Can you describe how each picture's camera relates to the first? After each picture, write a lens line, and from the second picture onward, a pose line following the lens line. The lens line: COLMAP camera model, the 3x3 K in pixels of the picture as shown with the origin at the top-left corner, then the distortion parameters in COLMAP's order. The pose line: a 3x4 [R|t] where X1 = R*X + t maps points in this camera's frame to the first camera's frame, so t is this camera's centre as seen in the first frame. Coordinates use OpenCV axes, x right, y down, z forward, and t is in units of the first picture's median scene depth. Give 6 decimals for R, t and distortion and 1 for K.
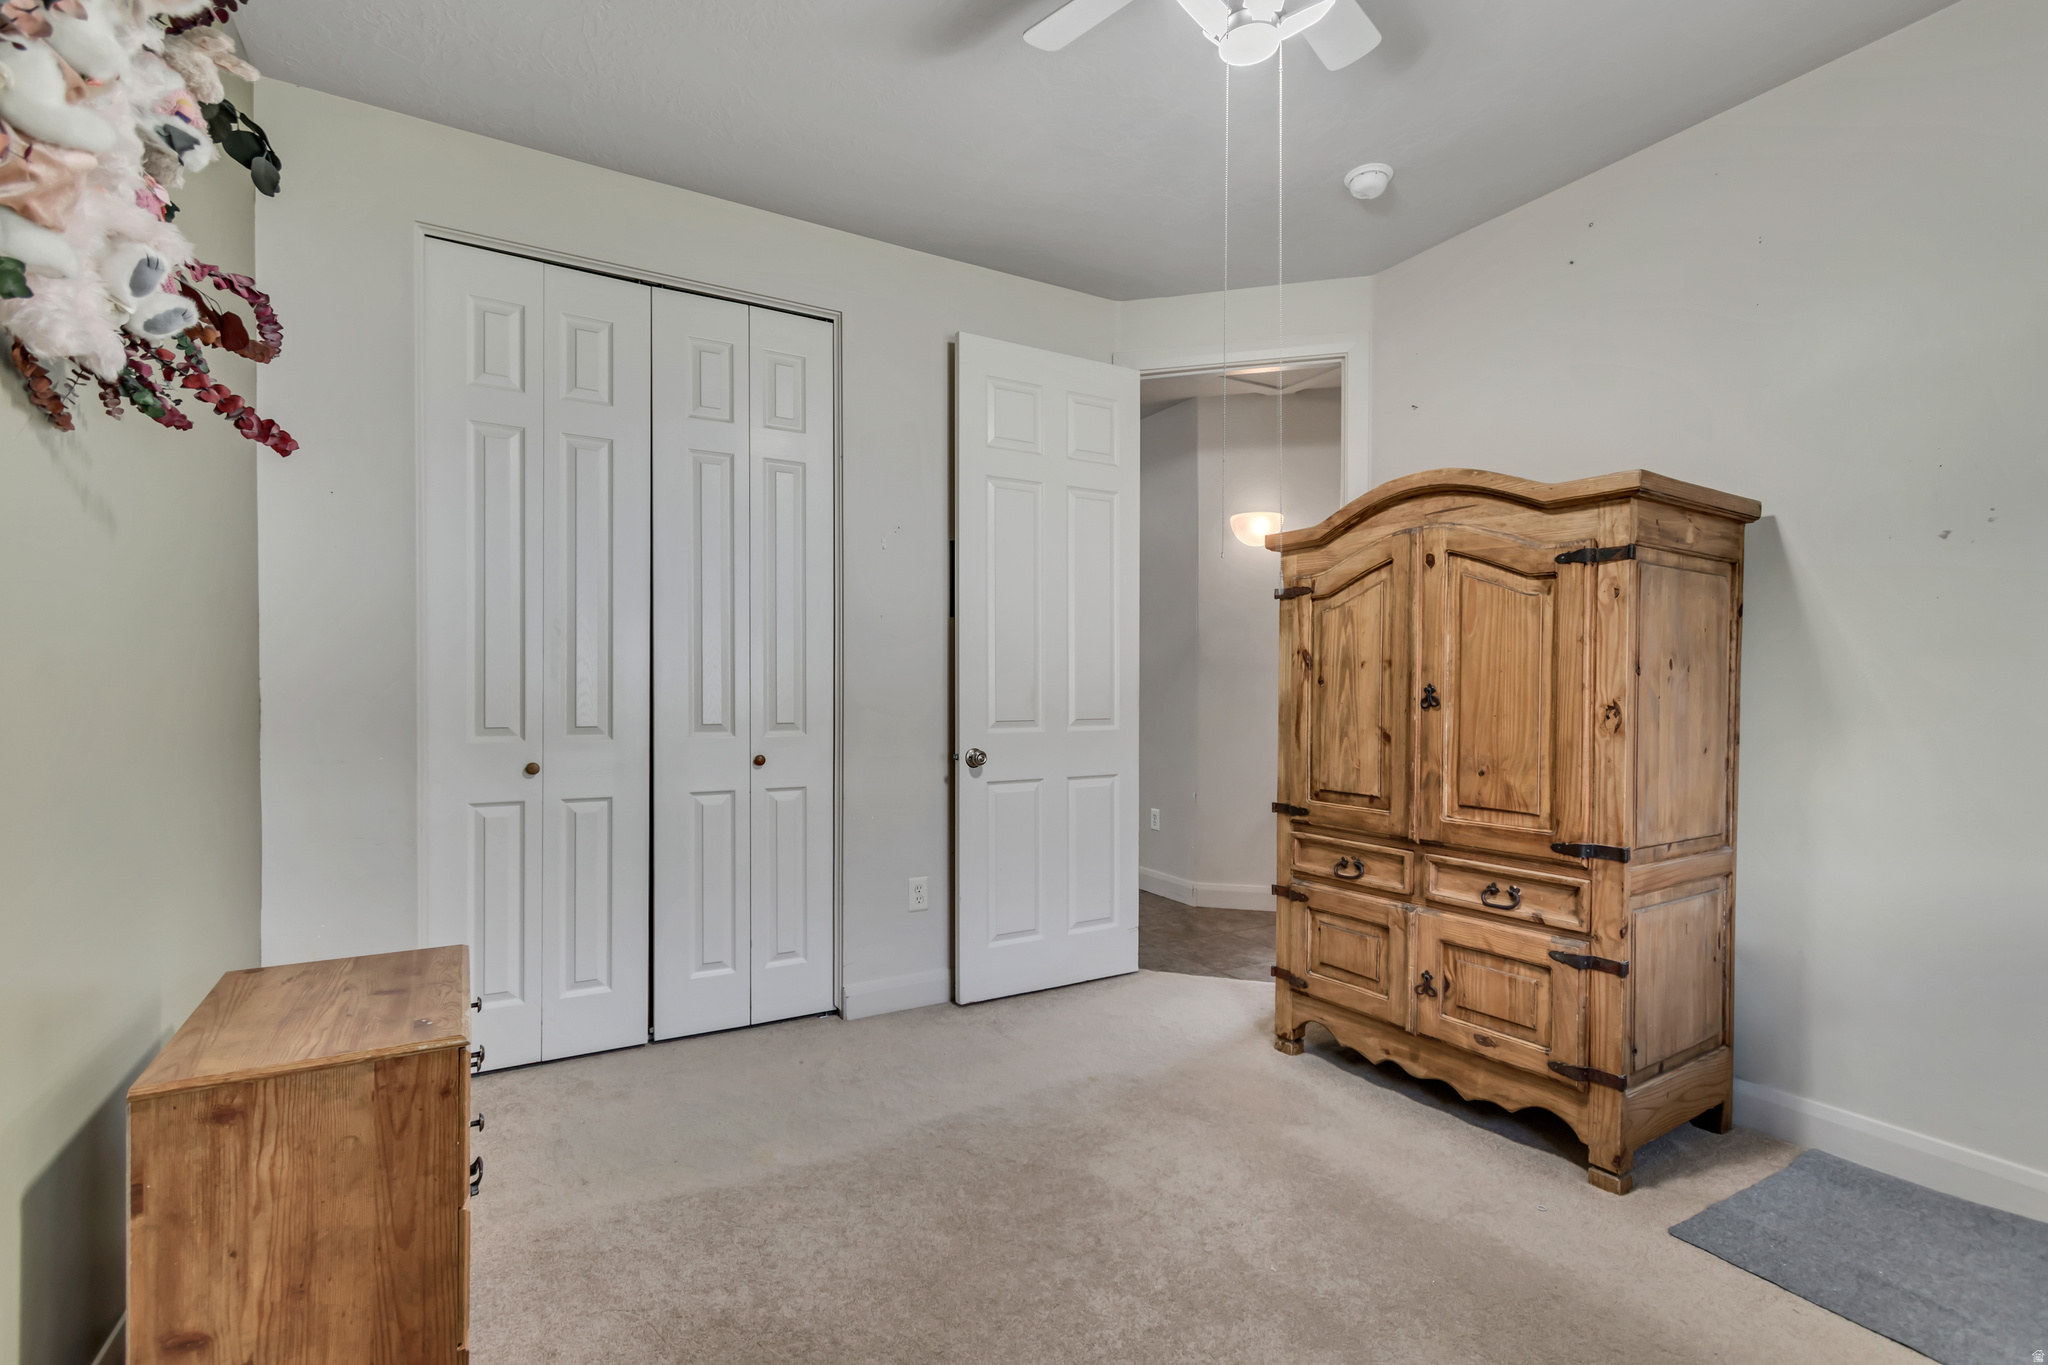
lens RADIAL K [[911.4, 0, 1025.4], [0, 911.4, 686.3], [0, 0, 1]] dist [0.002929, 0.000001]
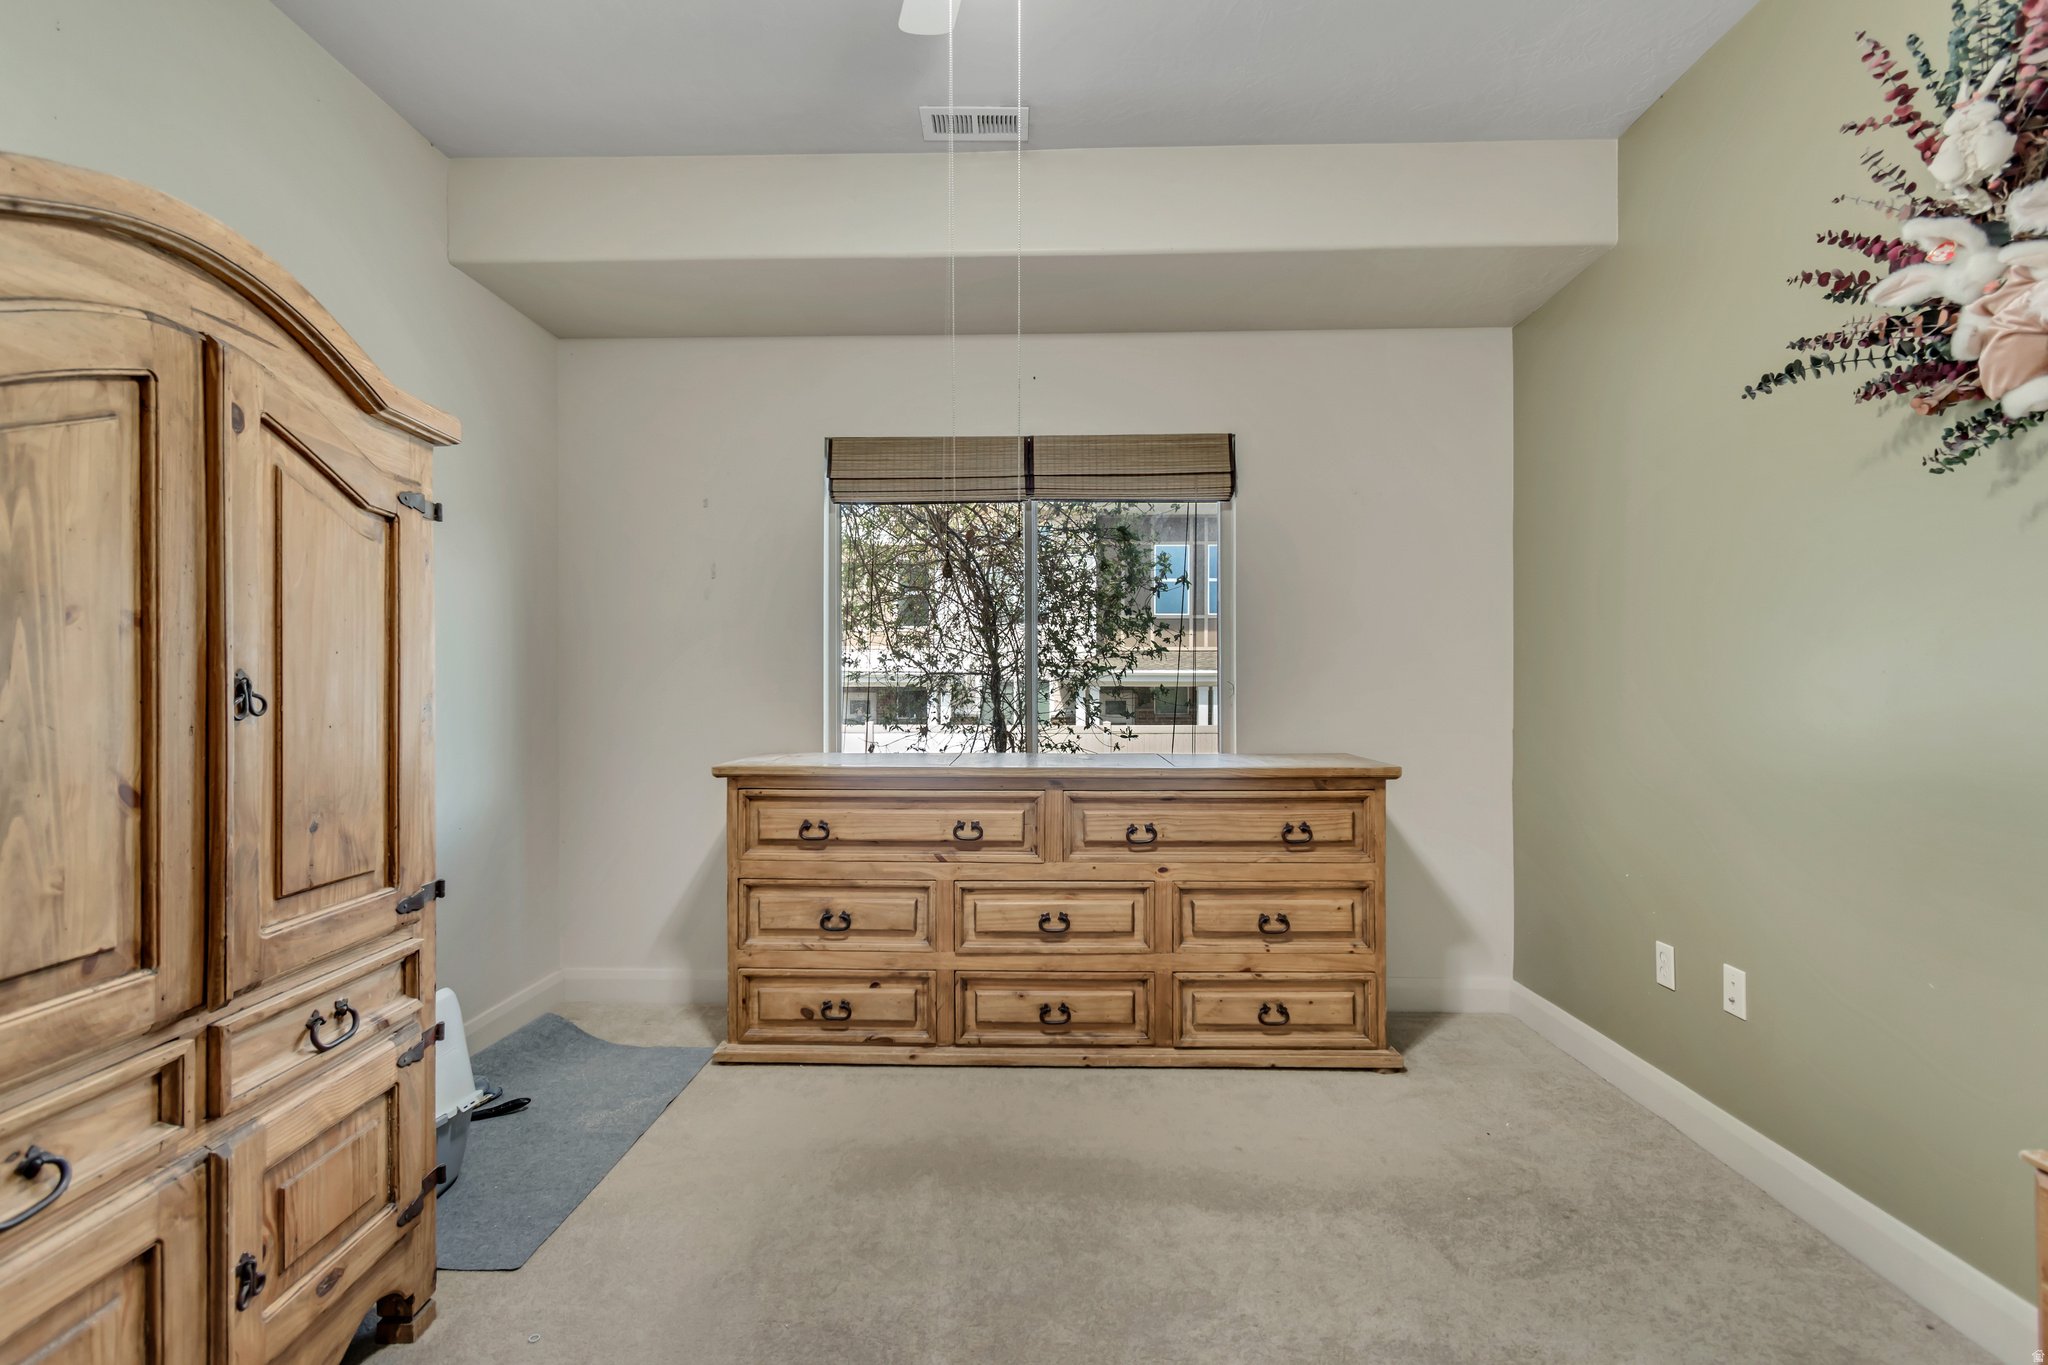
lens RADIAL K [[911.4, 0, 1025.4], [0, 911.4, 686.3], [0, 0, 1]] dist [0.002929, 0.000001]
pose [[-0.846878, -0.001391, 0.531785, -0.182899], [-0.003790, 0.999987, -0.003419, 0.006011], [-0.531773, -0.004911, -0.846872, 1.232238]]
